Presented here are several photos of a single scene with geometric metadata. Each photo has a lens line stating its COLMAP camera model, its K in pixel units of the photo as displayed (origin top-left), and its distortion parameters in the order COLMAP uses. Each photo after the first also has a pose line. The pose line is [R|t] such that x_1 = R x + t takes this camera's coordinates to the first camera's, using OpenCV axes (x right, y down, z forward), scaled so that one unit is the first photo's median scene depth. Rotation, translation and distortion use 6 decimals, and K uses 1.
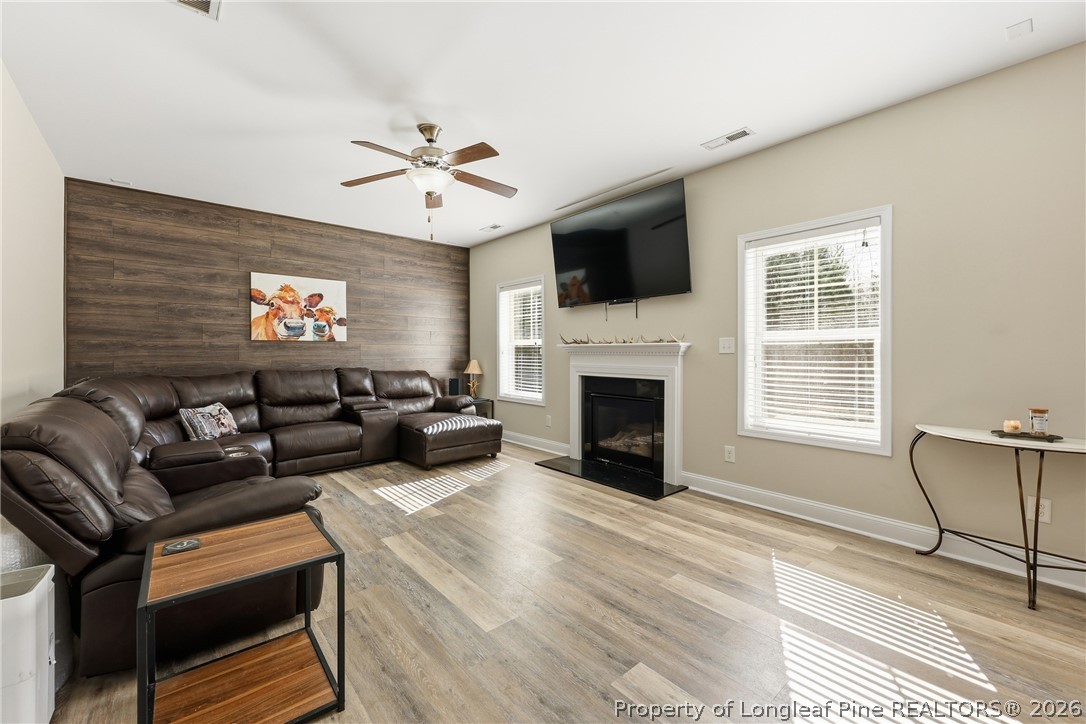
lens RADIAL K [[438.8, 0, 544.4], [0, 438.8, 355.4], [0, 0, 1]] dist [-0.002940, -0.000206]
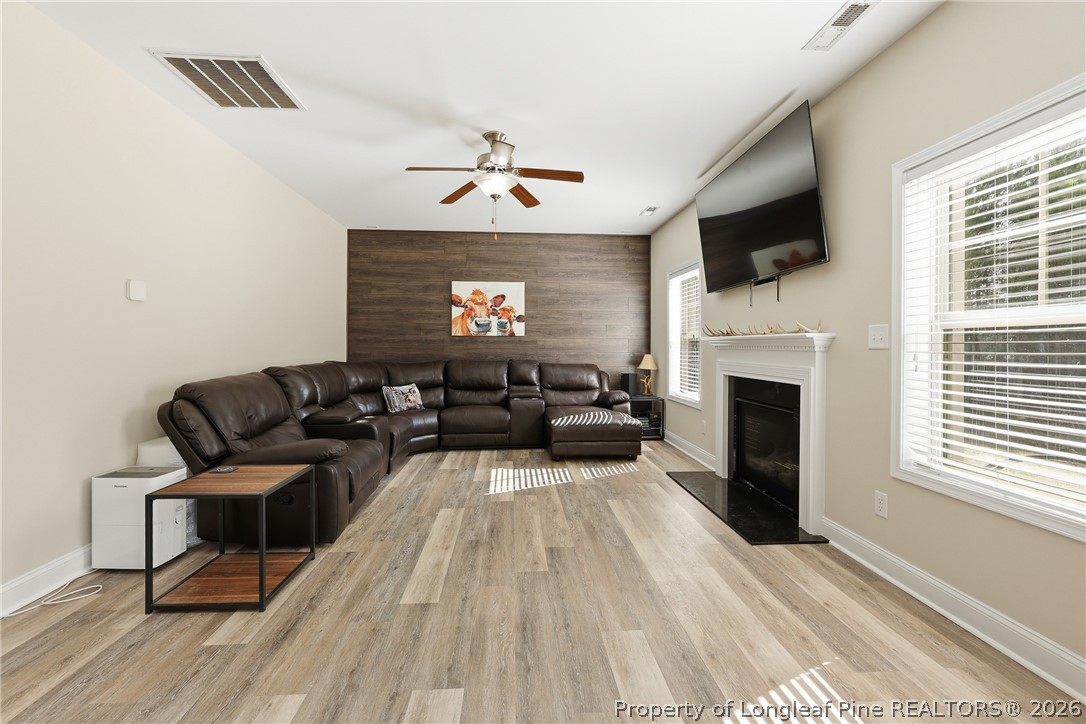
lens RADIAL K [[454.9, 0, 544.4], [0, 454.9, 348.8], [0, 0, 1]] dist [-0.000439, -0.000104]
pose [[0.798521, 0.006956, -0.601926, 0.342537], [-0.007759, 0.999969, 0.001263, -0.001130], [0.601917, 0.003661, 0.798551, 0.130451]]
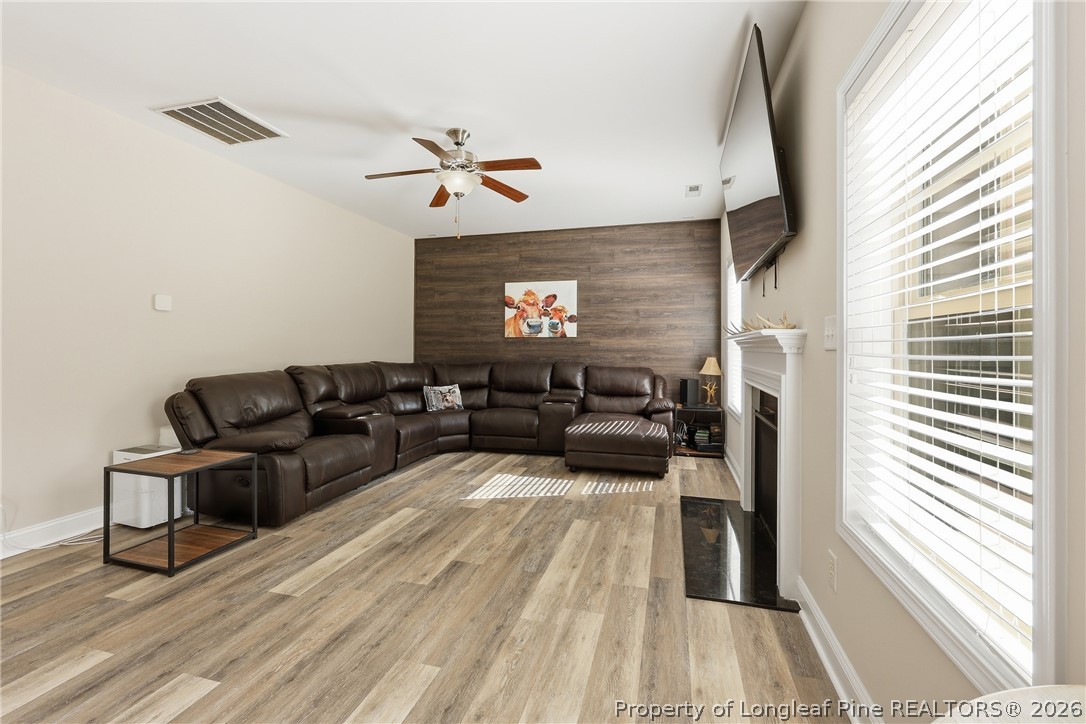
lens RADIAL K [[464.8, 0, 544.3], [0, 464.8, 348.3], [0, 0, 1]] dist [-0.000269, -0.000201]
pose [[0.552298, 0.003617, -0.833639, 0.527848], [-0.008961, 0.999959, -0.001599, -0.002525], [0.833599, 0.008353, 0.552307, 0.383489]]
